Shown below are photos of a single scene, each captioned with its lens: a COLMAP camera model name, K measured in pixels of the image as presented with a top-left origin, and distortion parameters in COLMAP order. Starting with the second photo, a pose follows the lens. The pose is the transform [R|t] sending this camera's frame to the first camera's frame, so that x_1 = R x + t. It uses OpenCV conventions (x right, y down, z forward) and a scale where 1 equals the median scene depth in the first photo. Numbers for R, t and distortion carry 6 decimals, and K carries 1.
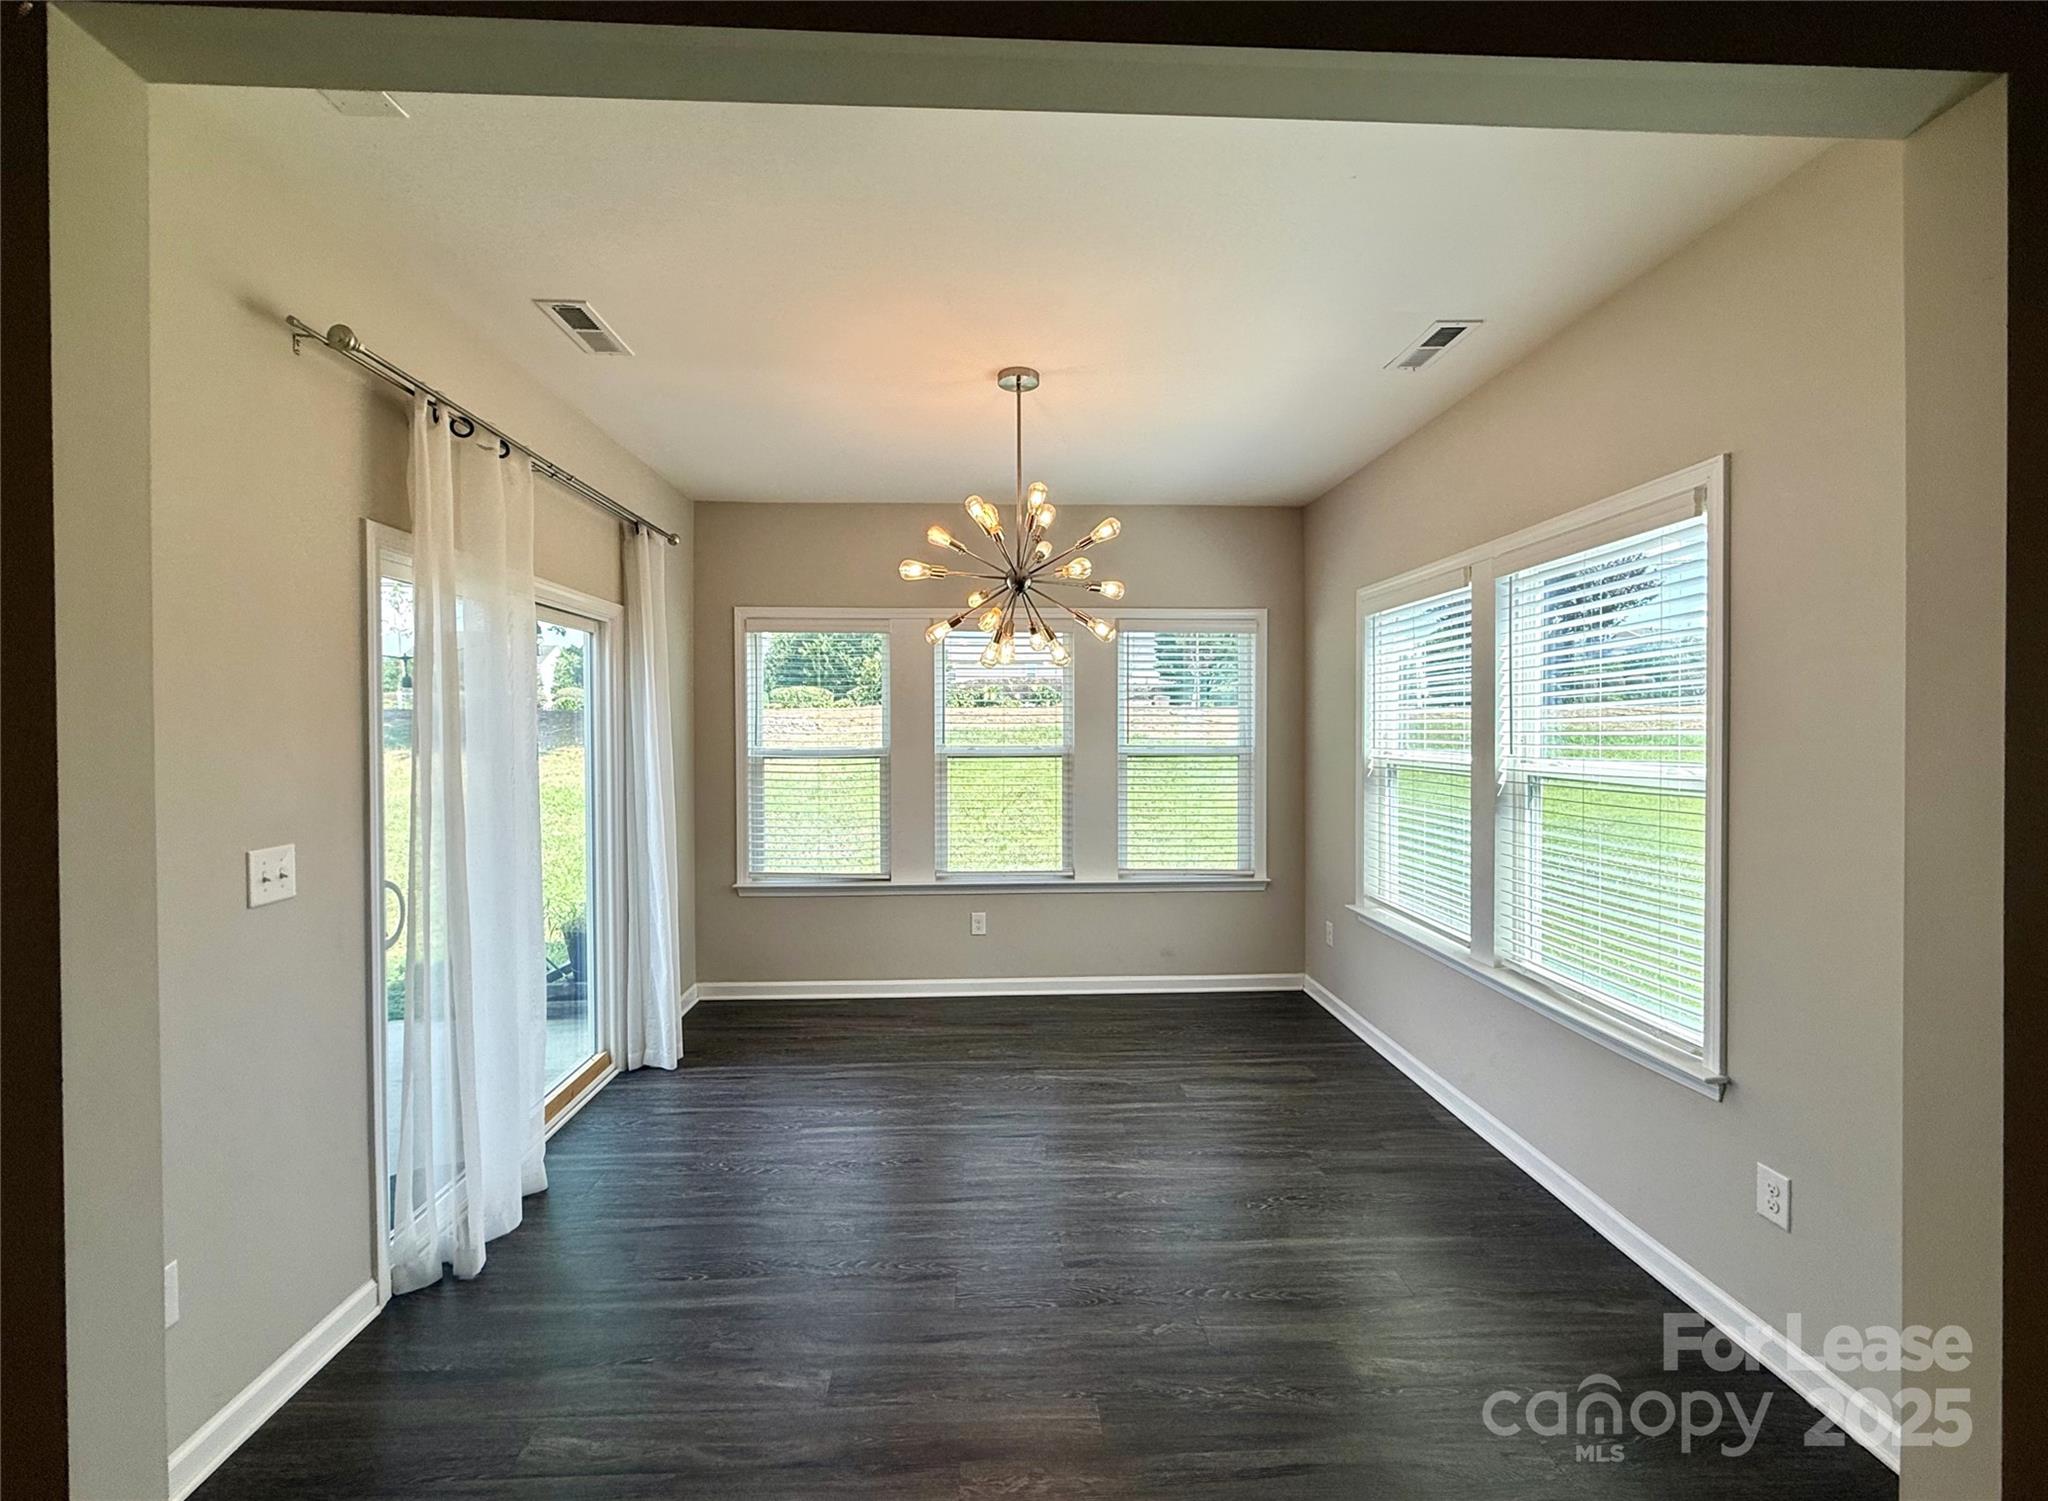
lens RADIAL K [[820.5, 0, 1031.7], [0, 820.5, 738.4], [0, 0, 1]] dist [-0.001334, -0.001389]
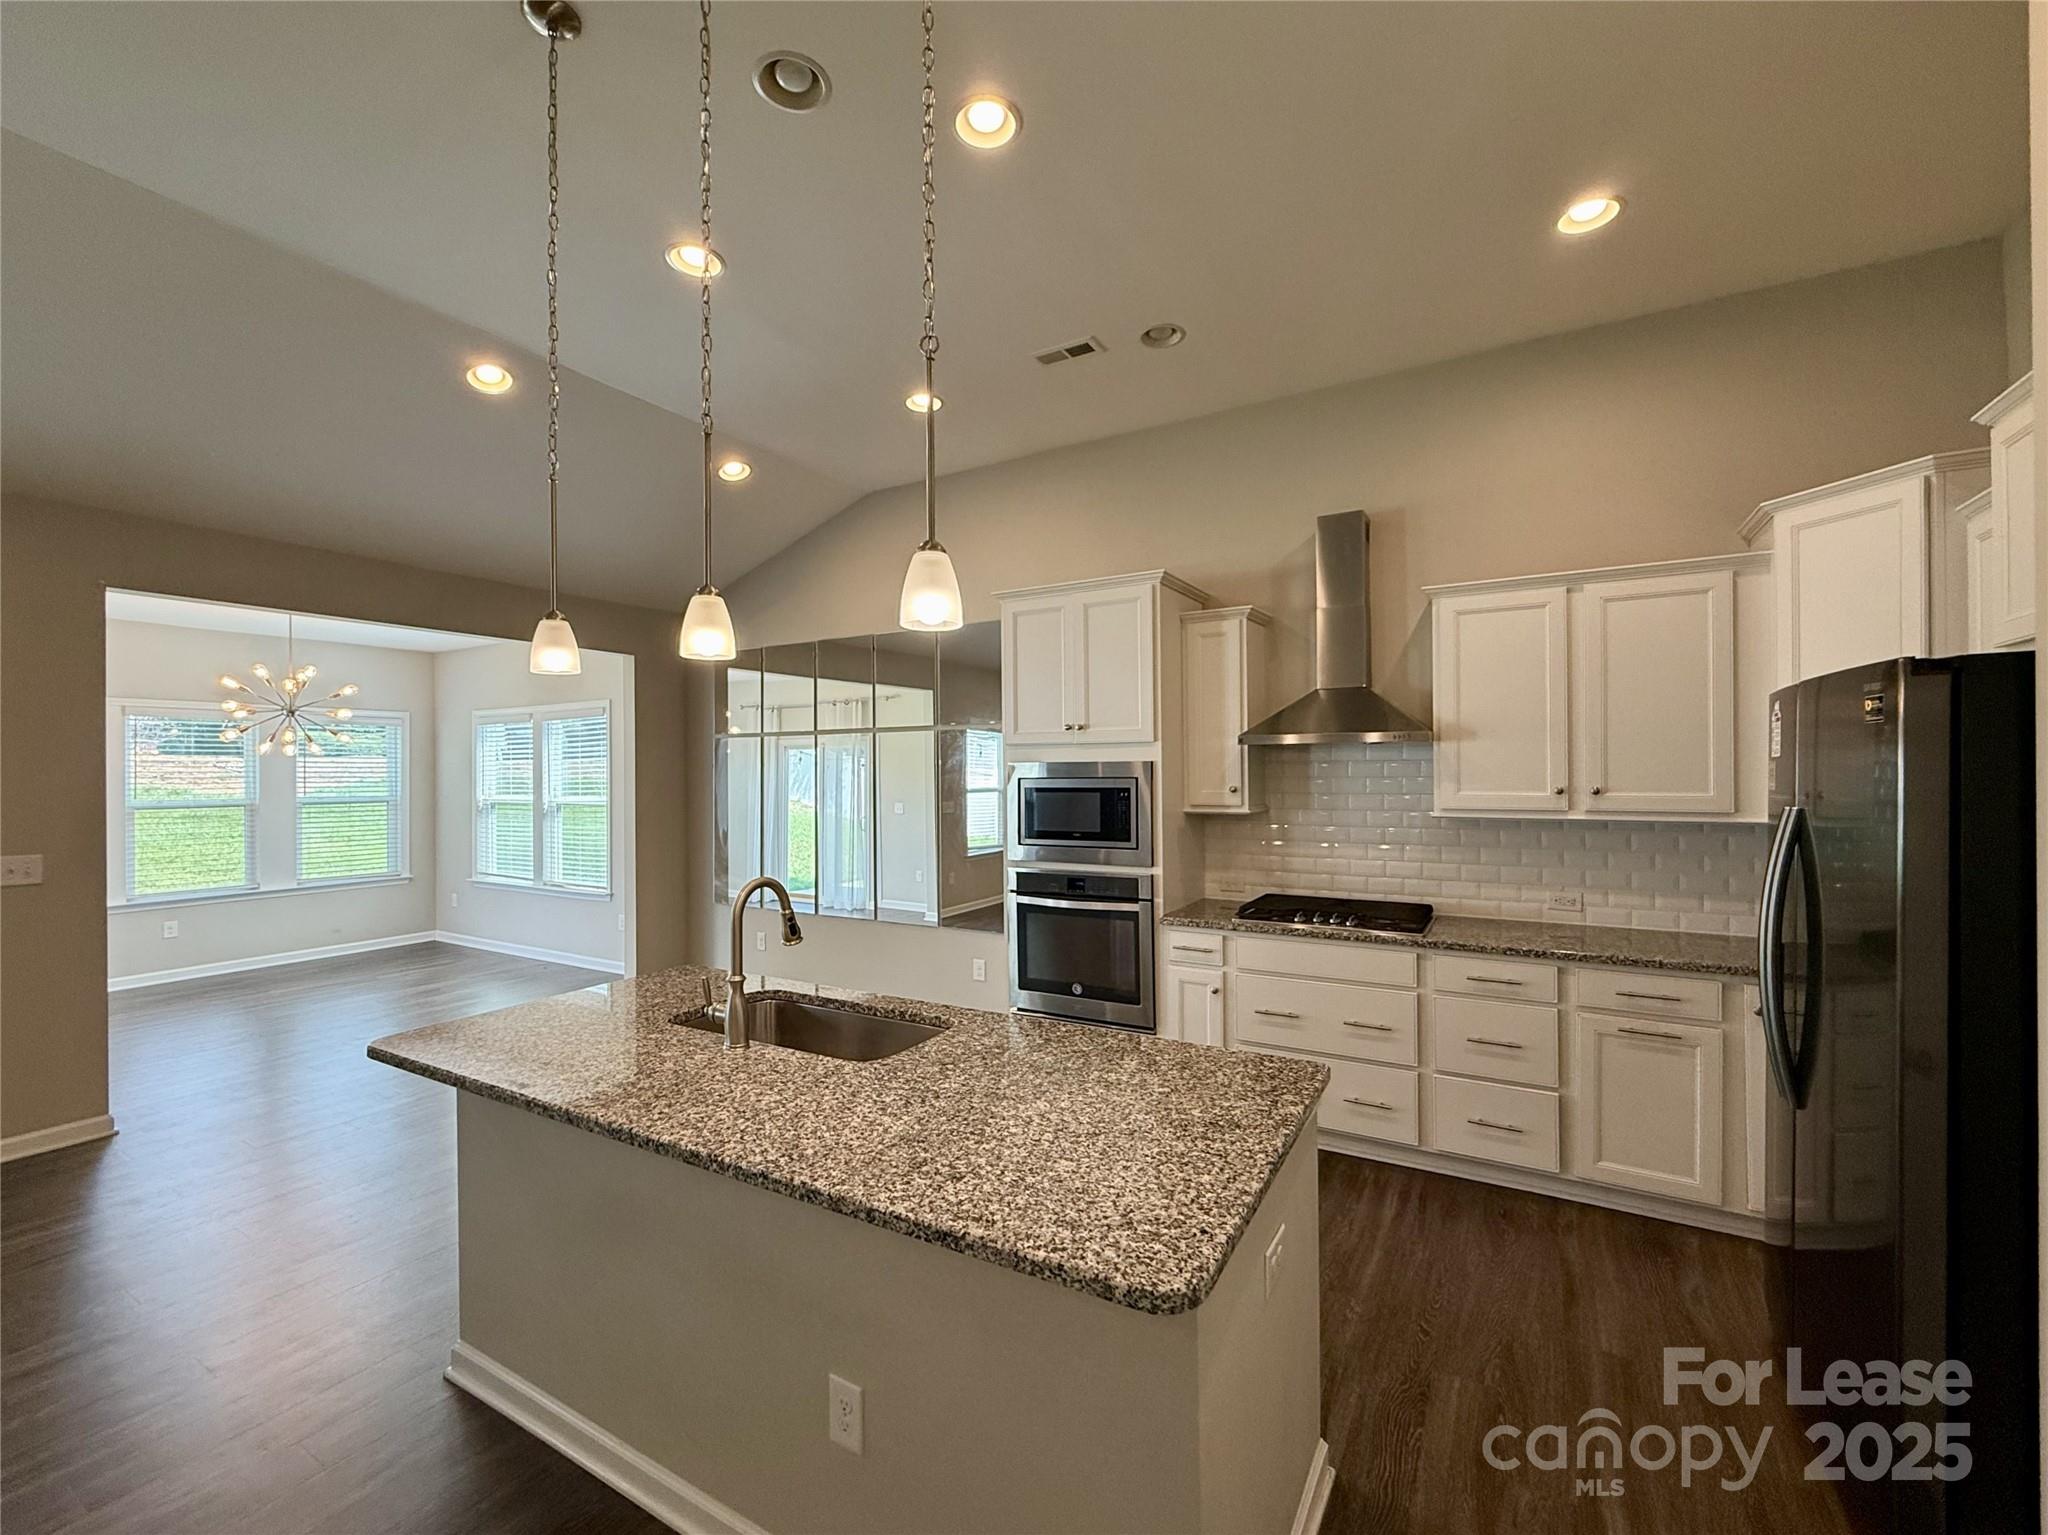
lens RADIAL K [[820.5, 0, 999.9], [0, 820.5, 773.7], [0, 0, 1]] dist [-0.001334, -0.001389]
pose [[0.545011, -0.001346, 0.838428, -0.662367], [0.013552, 0.999882, -0.007205, -0.007740], [-0.838320, 0.015289, 0.544965, -1.323060]]
